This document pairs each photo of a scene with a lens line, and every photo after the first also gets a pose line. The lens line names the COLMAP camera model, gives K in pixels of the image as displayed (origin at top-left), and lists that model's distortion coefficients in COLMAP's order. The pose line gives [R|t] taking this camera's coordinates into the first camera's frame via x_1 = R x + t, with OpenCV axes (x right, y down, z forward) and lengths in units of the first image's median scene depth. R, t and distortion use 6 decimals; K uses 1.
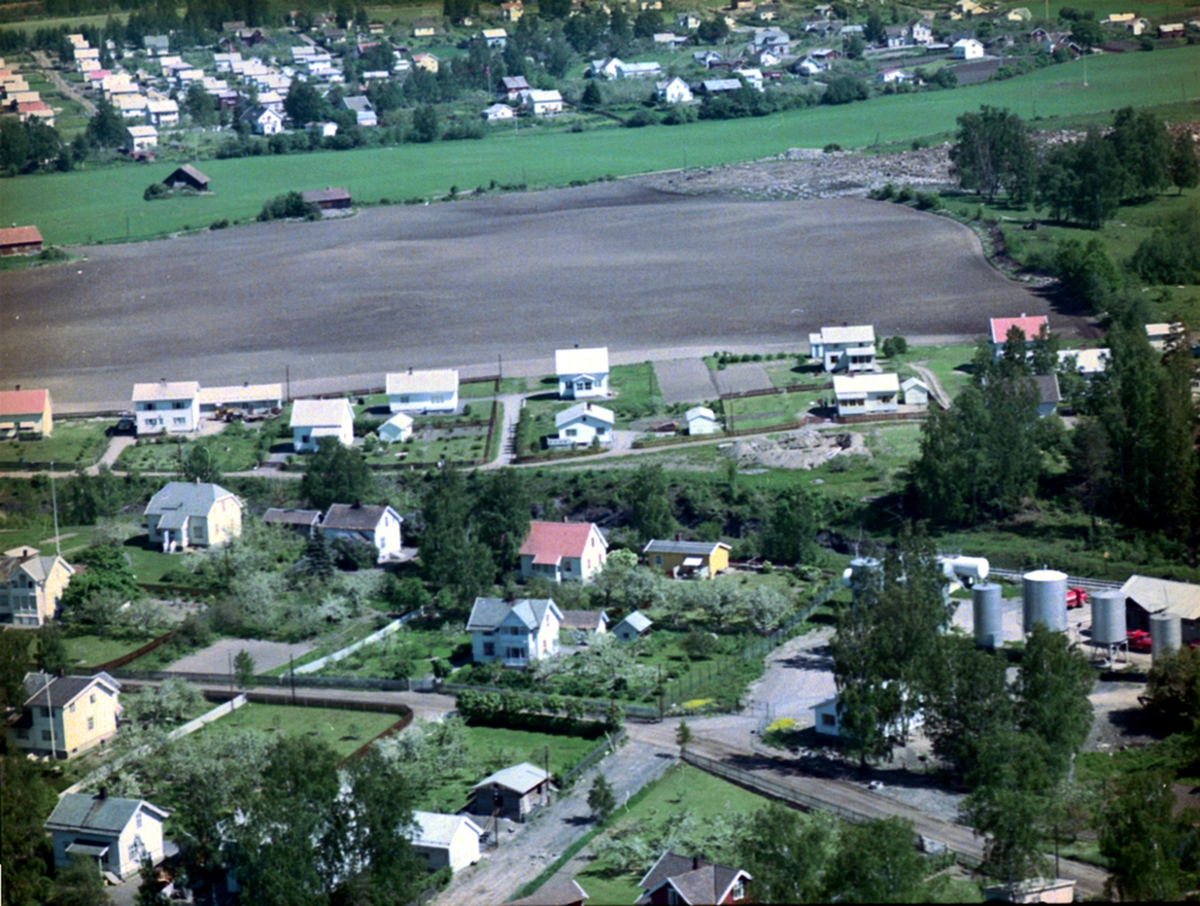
lens RADIAL K [[3258.5, 0, 600.0], [0, 3258.5, 453.0], [0, 0, 1]] dist [0.060801, 0.092658]
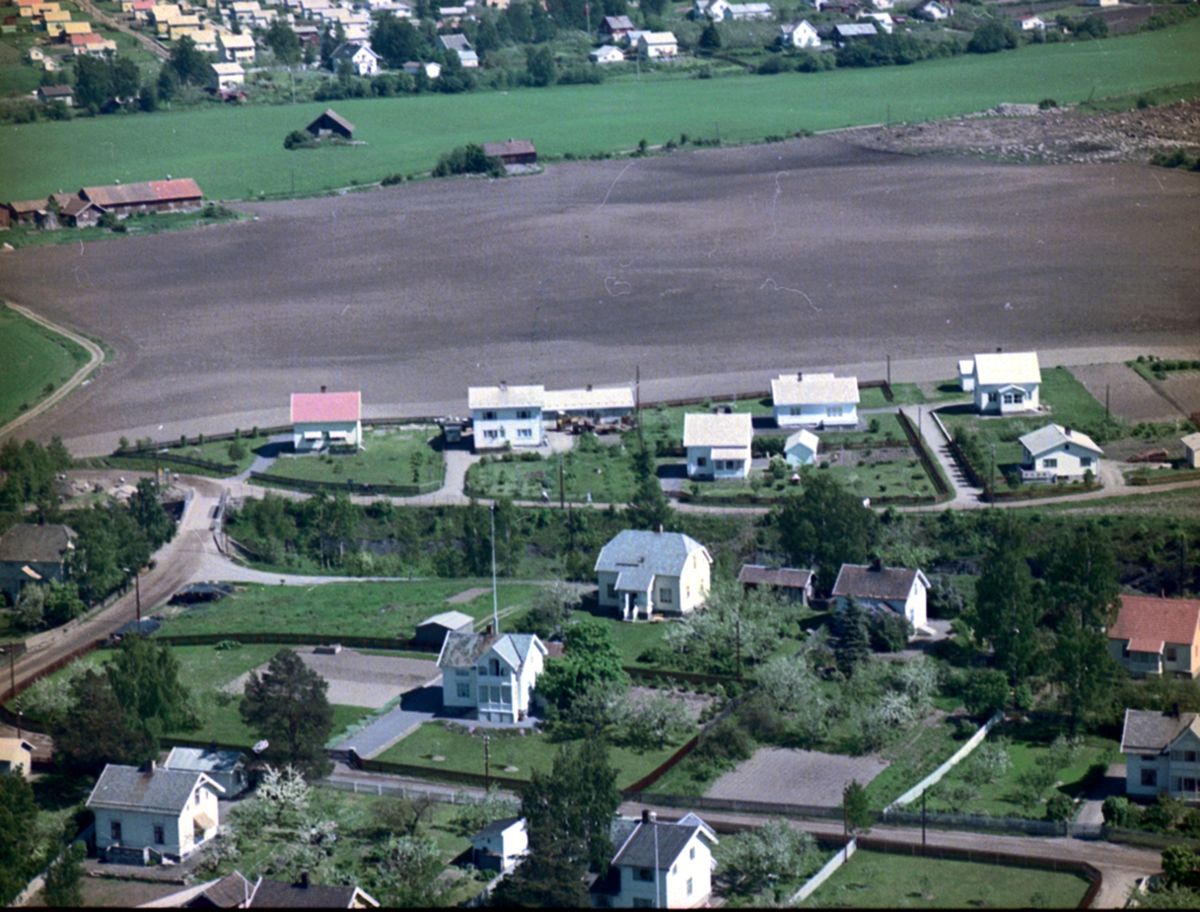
lens RADIAL K [[3257.1, 0, 600.0], [0, 3257.1, 456.0], [0, 0, 1]] dist [0.075908, -0.106422]
pose [[0.999394, 0.014952, 0.031439, -0.090325], [-0.015578, 0.999683, 0.019769, -0.013778], [-0.031133, -0.020246, 0.999310, 0.113671]]
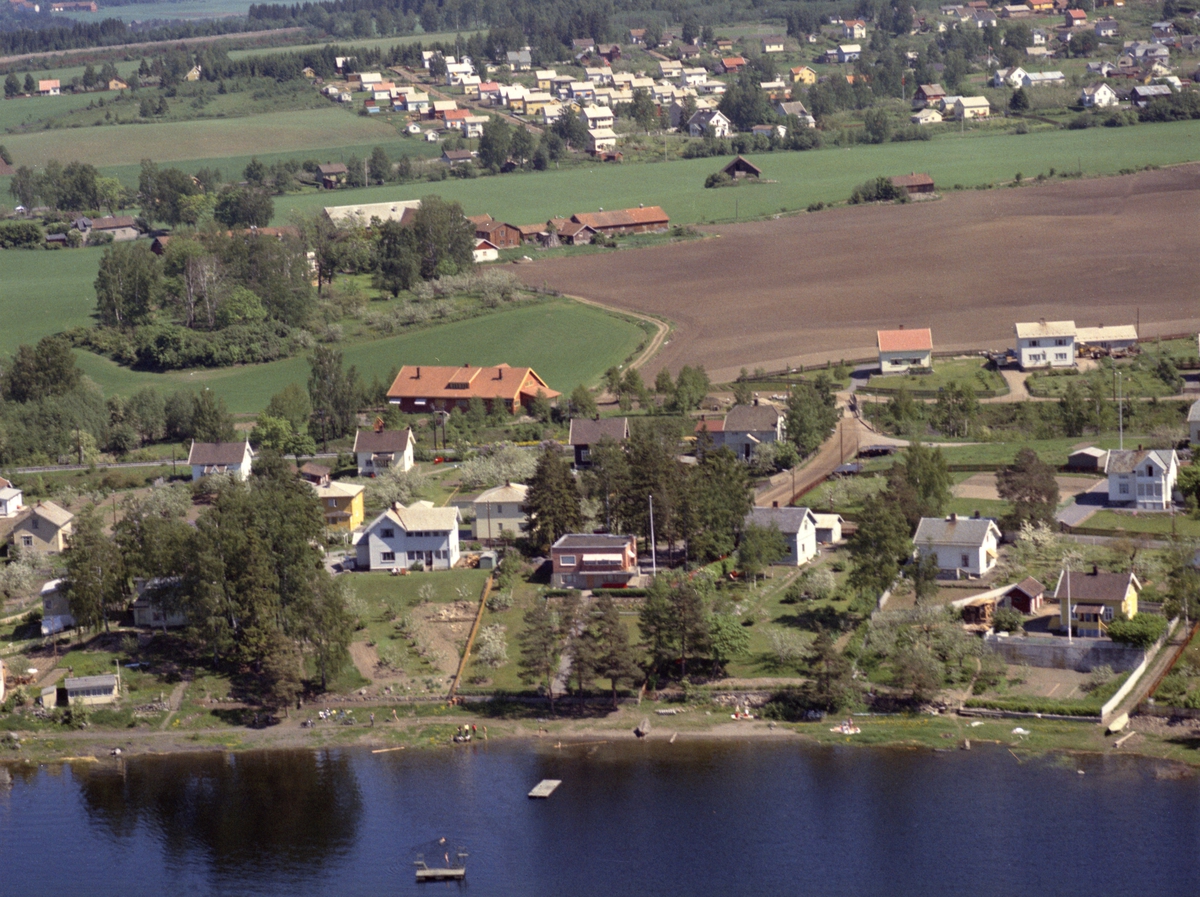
lens RADIAL K [[3216.4, 0, 600.0], [0, 3216.4, 448.5], [0, 0, 1]] dist [0.118166, -0.502819]
pose [[0.999837, 0.004902, -0.017381, -0.175377], [-0.005133, 0.999899, -0.013267, 0.023837], [0.017314, 0.013354, 0.999761, -0.050097]]
